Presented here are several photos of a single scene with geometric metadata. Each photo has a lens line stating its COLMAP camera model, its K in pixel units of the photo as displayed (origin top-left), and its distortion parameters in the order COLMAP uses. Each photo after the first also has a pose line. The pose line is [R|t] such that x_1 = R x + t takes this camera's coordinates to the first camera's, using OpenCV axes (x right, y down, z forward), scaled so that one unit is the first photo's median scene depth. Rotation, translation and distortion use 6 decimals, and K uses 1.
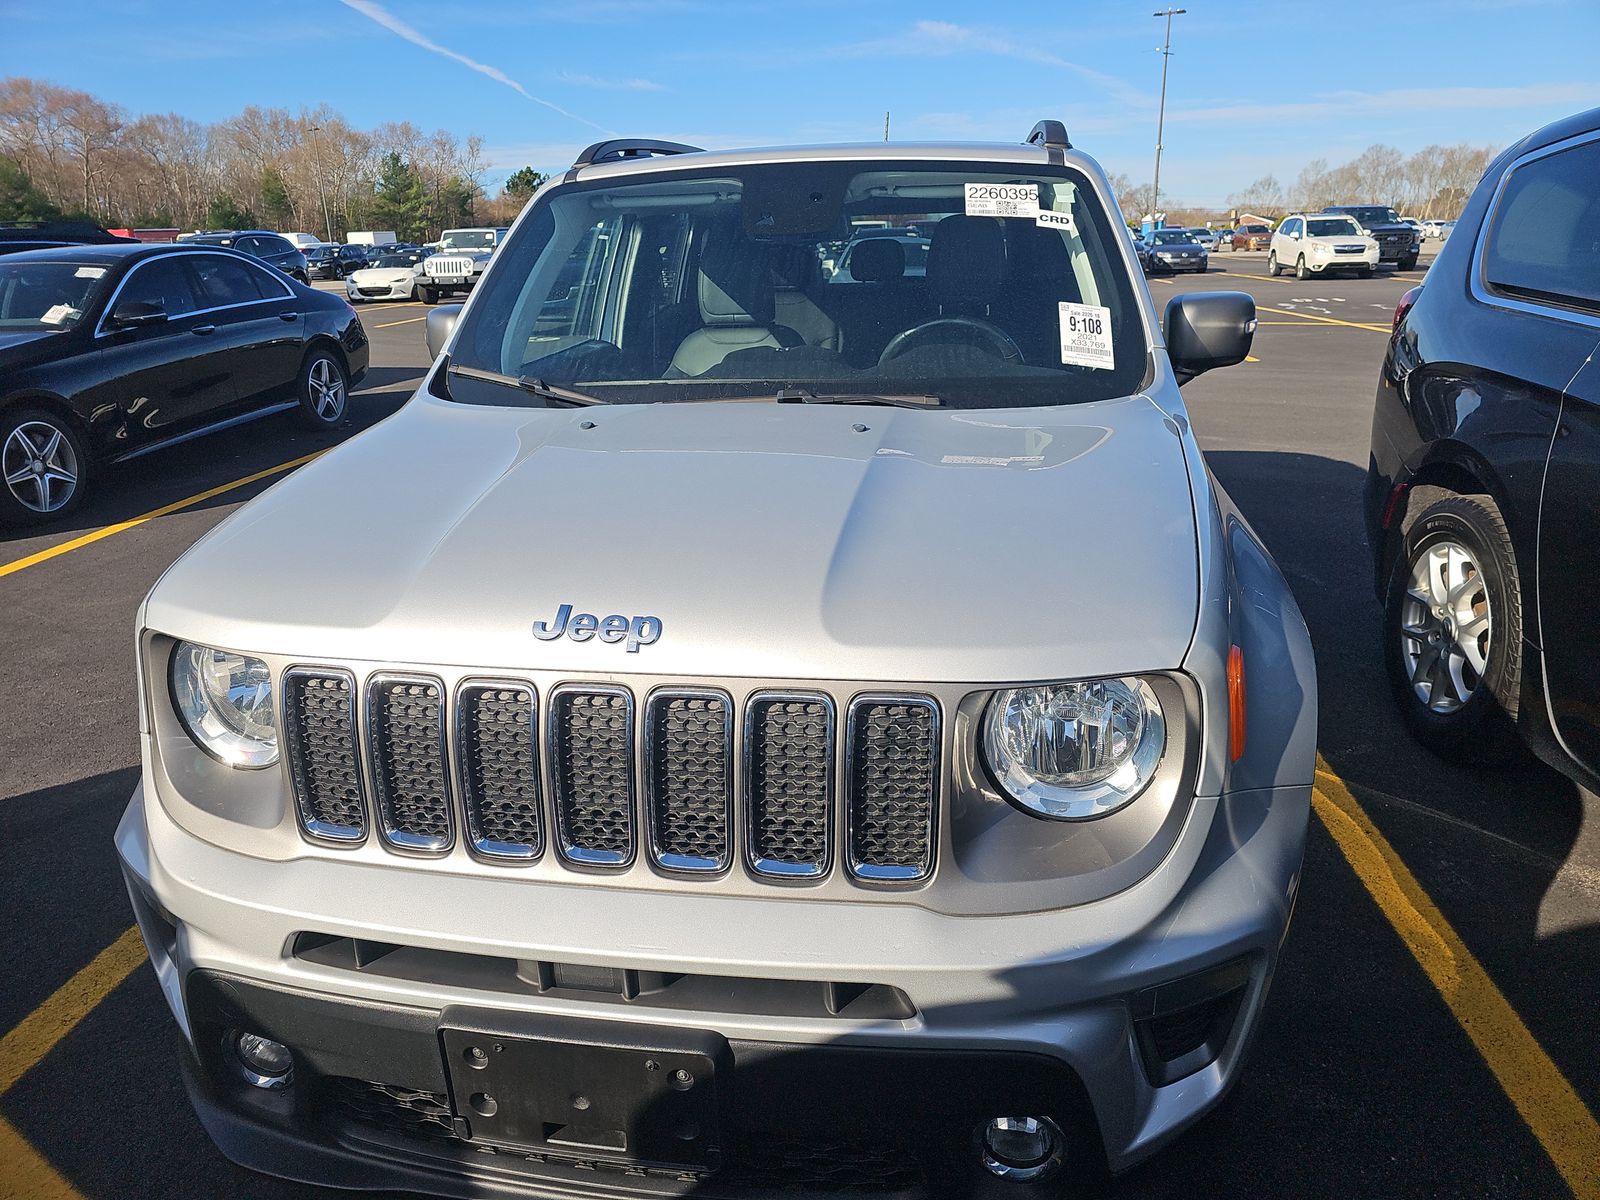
lens RADIAL K [[1077.5, 0, 789.3], [0, 1077.5, 639.0], [0, 0, 1]] dist [0.058010, -0.042737]
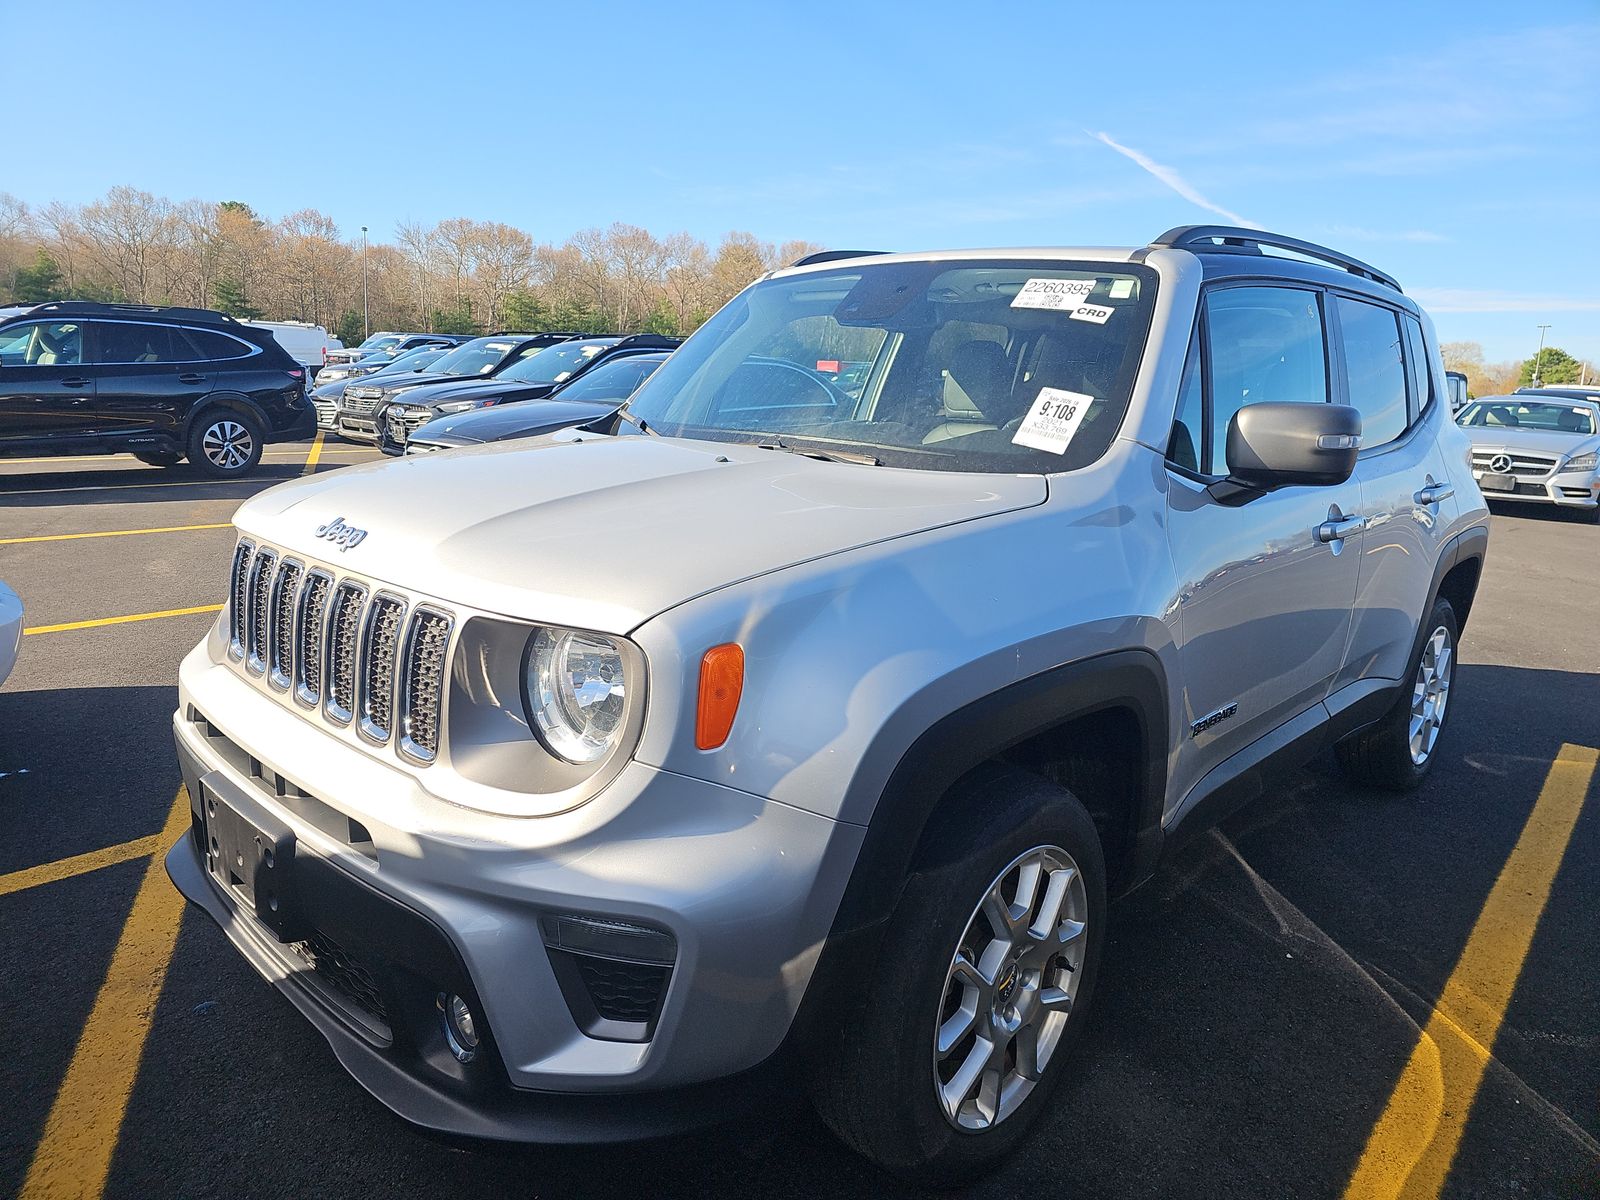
lens RADIAL K [[1077.5, 0, 789.3], [0, 1077.5, 639.0], [0, 0, 1]] dist [0.058010, -0.042737]
pose [[0.814635, 0.194138, -0.546516, 0.656483], [-0.262249, 0.963778, -0.048545, 0.022570], [0.517296, 0.182870, 0.836040, 0.089928]]
